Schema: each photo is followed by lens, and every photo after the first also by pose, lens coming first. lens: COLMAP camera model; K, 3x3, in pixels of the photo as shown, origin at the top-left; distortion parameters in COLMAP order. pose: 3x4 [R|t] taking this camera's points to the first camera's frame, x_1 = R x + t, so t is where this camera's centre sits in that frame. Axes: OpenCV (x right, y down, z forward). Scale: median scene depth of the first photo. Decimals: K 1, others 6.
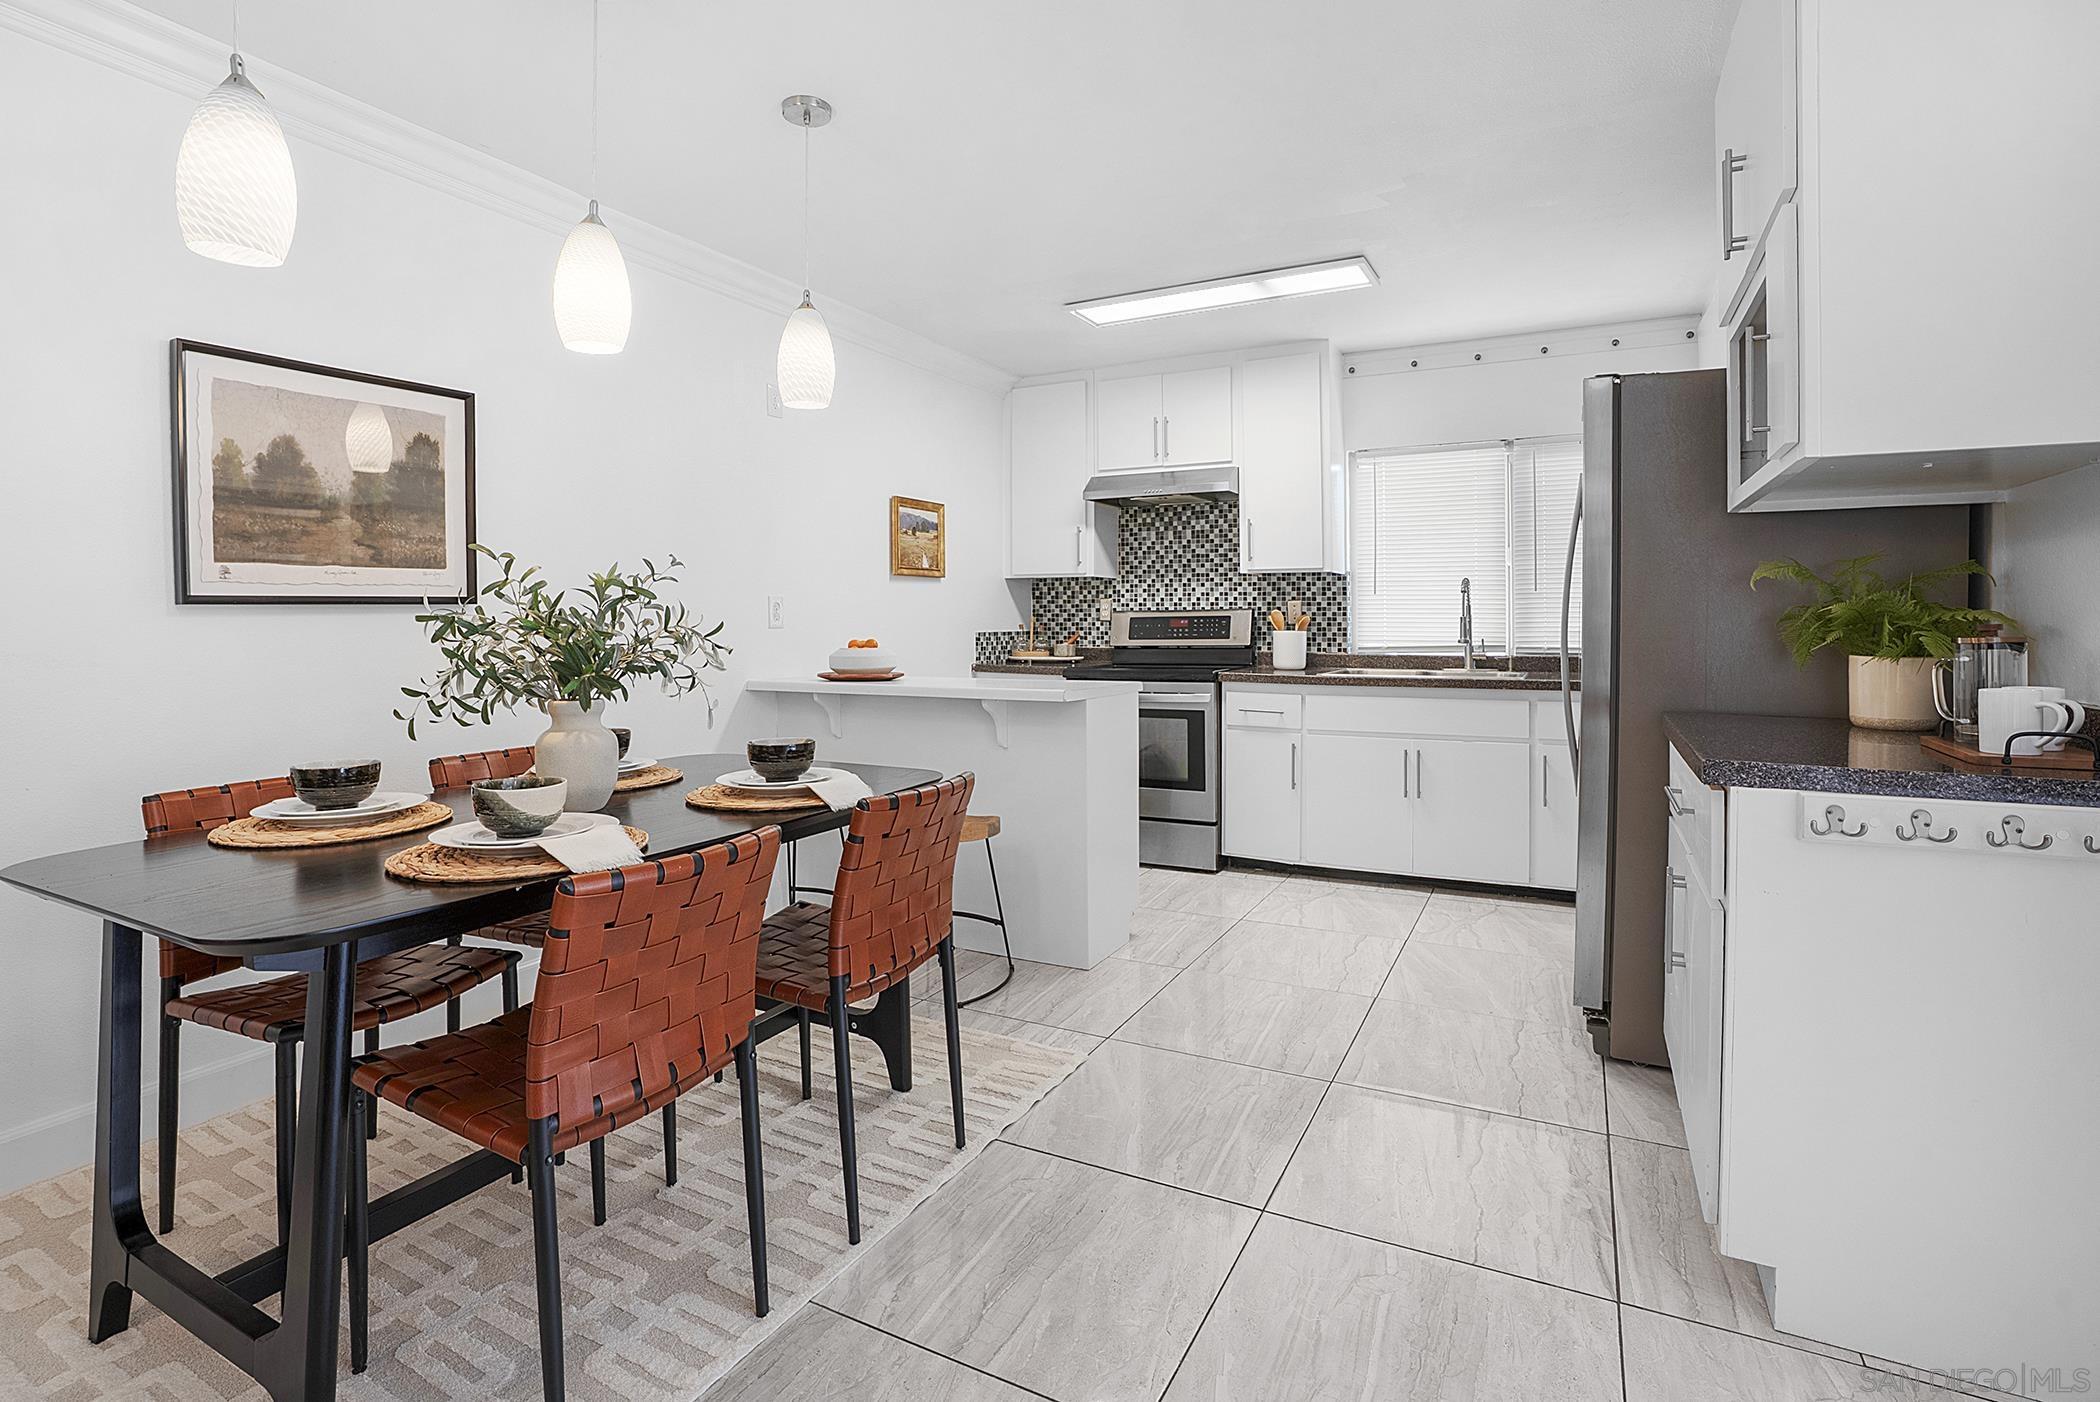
lens RADIAL K [[985.5, 0, 1036.3], [0, 985.5, 627.9], [0, 0, 1]] dist [-0.026351, 0.001988]
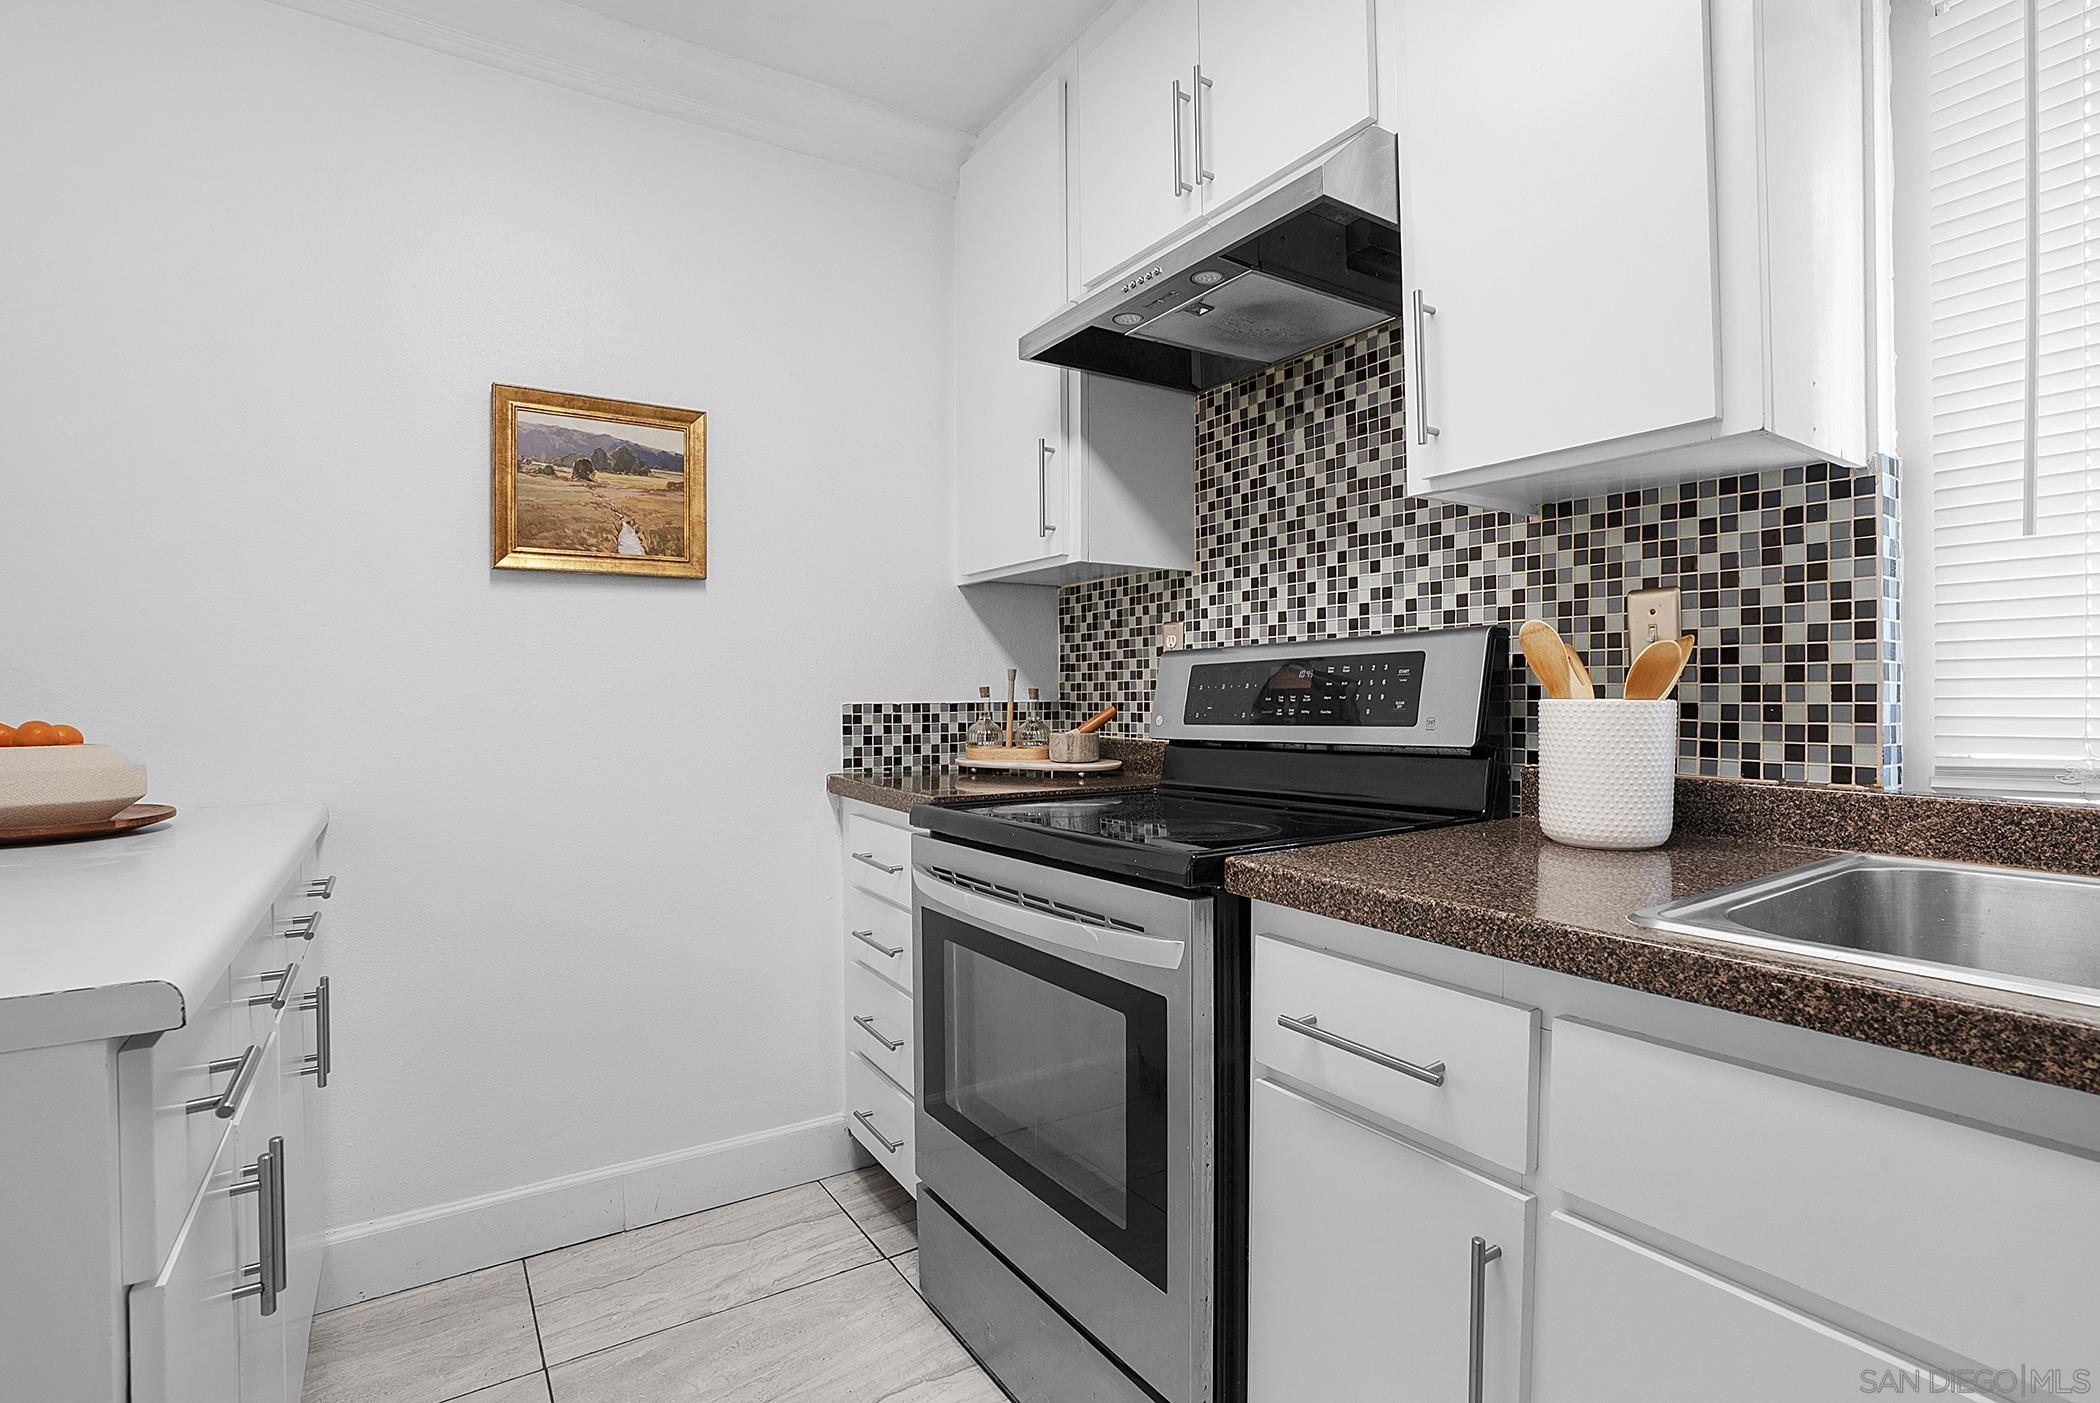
lens RADIAL K [[985.5, 0, 1054.2], [0, 985.5, 700.4], [0, 0, 1]] dist [-0.026351, 0.001988]
pose [[0.875794, -0.001047, -0.482684, 0.236928], [-0.000142, 0.999997, -0.002427, 0.003869], [0.482685, 0.002194, 0.875791, 0.646958]]
